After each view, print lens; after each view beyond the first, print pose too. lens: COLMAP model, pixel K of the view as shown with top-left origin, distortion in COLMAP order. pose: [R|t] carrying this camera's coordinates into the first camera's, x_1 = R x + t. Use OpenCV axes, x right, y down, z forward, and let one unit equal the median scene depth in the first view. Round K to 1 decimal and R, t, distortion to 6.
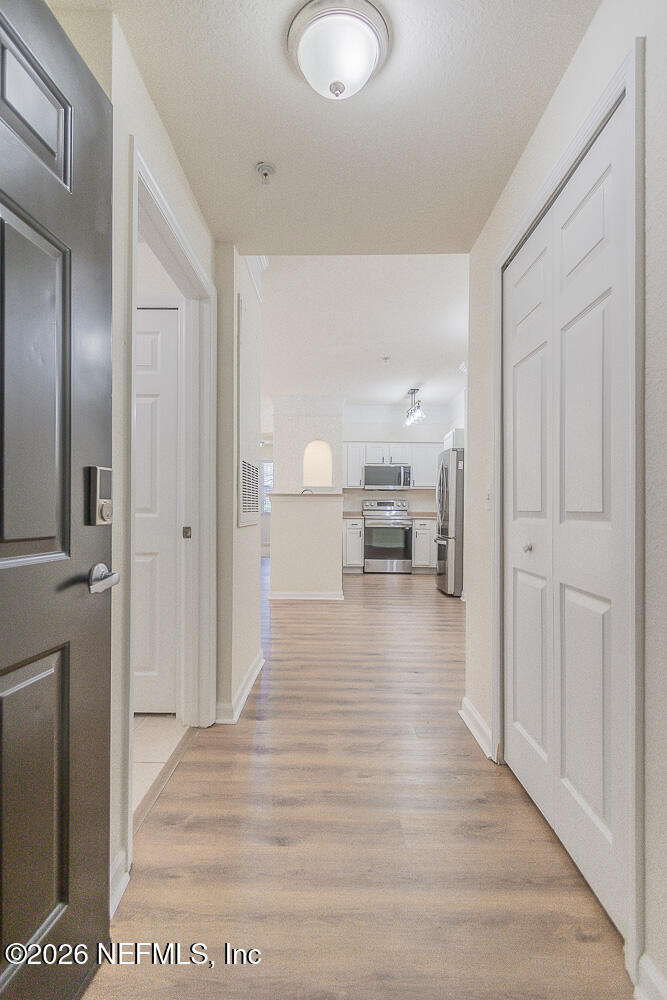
lens RADIAL K [[488.4, 0, 316.1], [0, 488.4, 506.7], [0, 0, 1]] dist [0.002610, 0.000576]
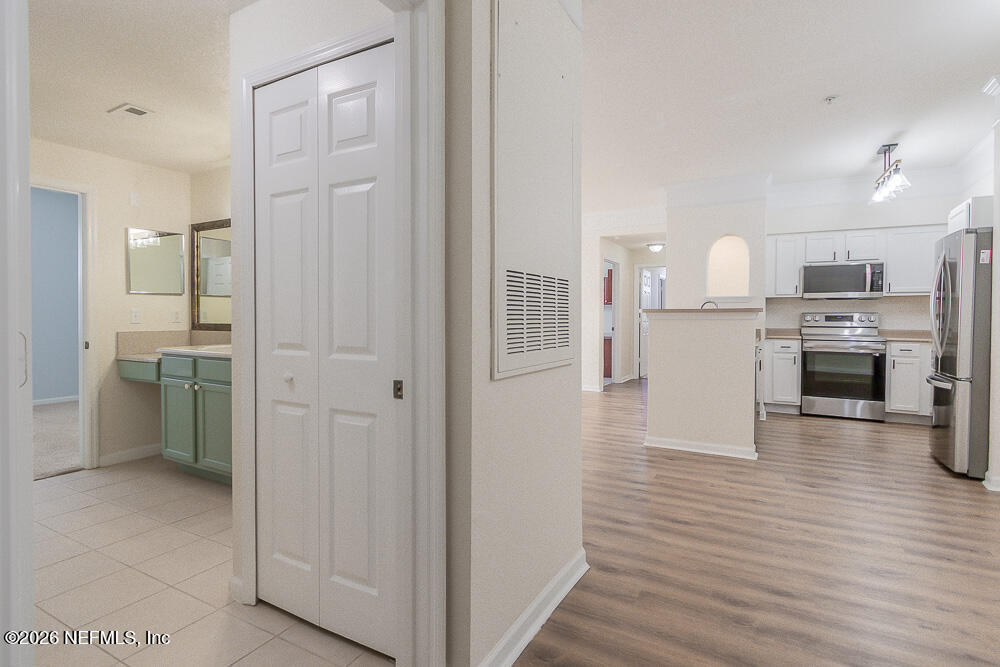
lens RADIAL K [[485.9, 0, 489.5], [0, 485.9, 322.9], [0, 0, 1]] dist [0.014990, -0.013658]
pose [[0.877322, 0.002307, -0.479896, 0.040205], [0.004819, 0.999896, 0.013616, -0.011936], [0.479878, -0.014258, 0.877220, 0.148418]]
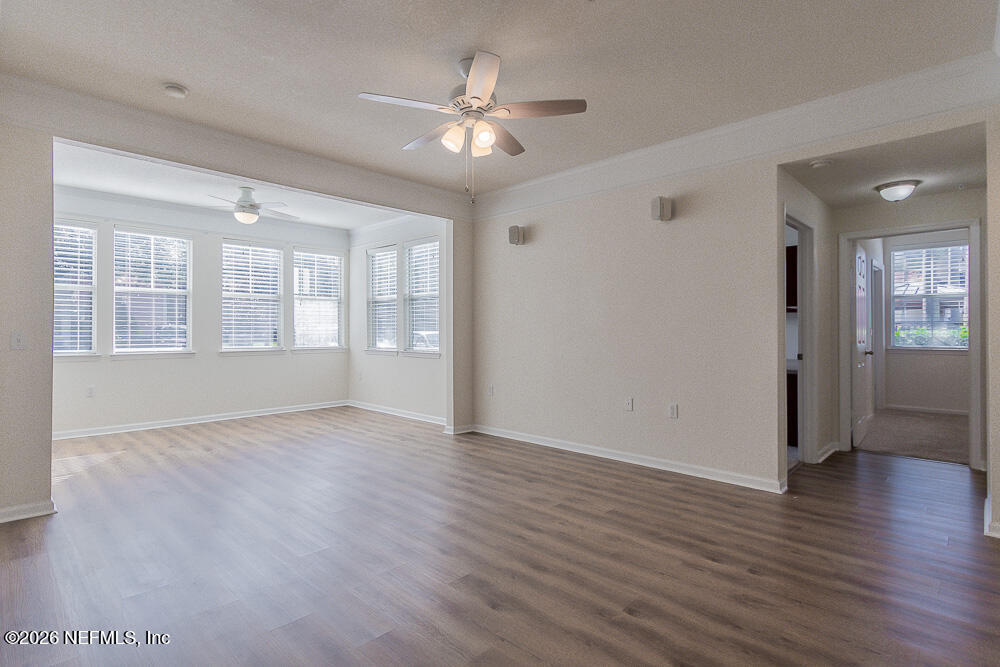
lens RADIAL K [[496.7, 0, 500.0], [0, 496.7, 333.5], [0, 0, 1]] dist [0.001265, 0.000505]
pose [[0.744909, -0.005713, -0.667141, -0.117022], [0.009696, 0.999950, 0.002263, -0.013870], [0.667095, -0.008154, 0.744928, 0.584222]]
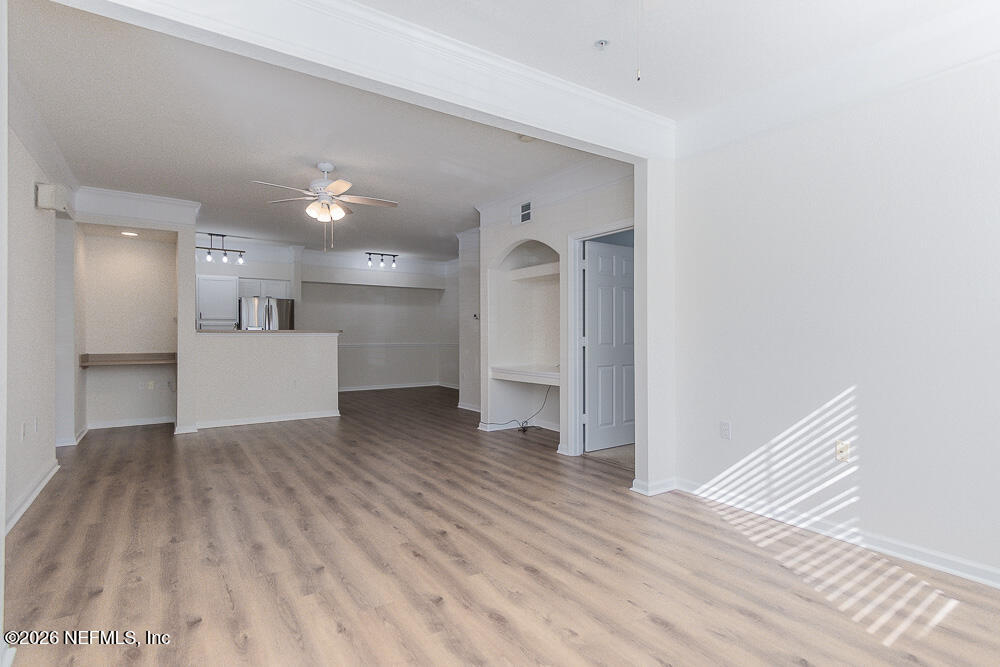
lens RADIAL K [[496.7, 0, 500.0], [0, 496.7, 333.5], [0, 0, 1]] dist [0.001265, 0.000505]
pose [[-0.591364, -0.007108, 0.806373, -0.984204], [-0.008414, 0.999961, 0.002644, -0.018448], [-0.806361, -0.005221, -0.591401, 1.033101]]
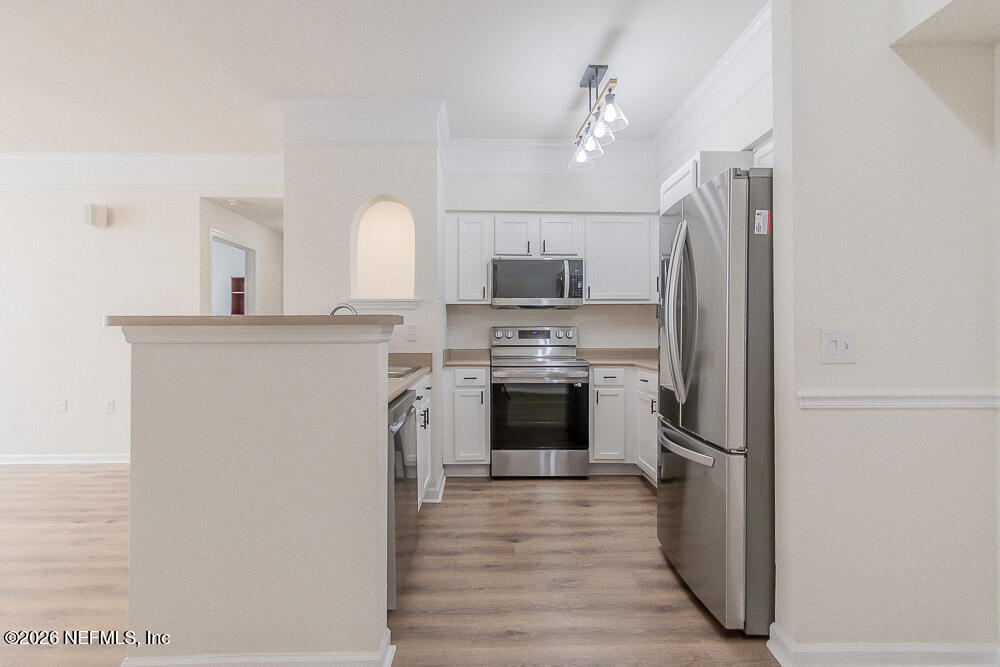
lens RADIAL K [[502.0, 0, 500.0], [0, 502.0, 333.5], [0, 0, 1]] dist [-0.004420, -0.000748]
pose [[0.998001, -0.009799, 0.062427, 0.078111], [0.009266, 0.999918, 0.008815, -0.012343], [-0.062508, -0.008219, 0.998011, 0.506287]]
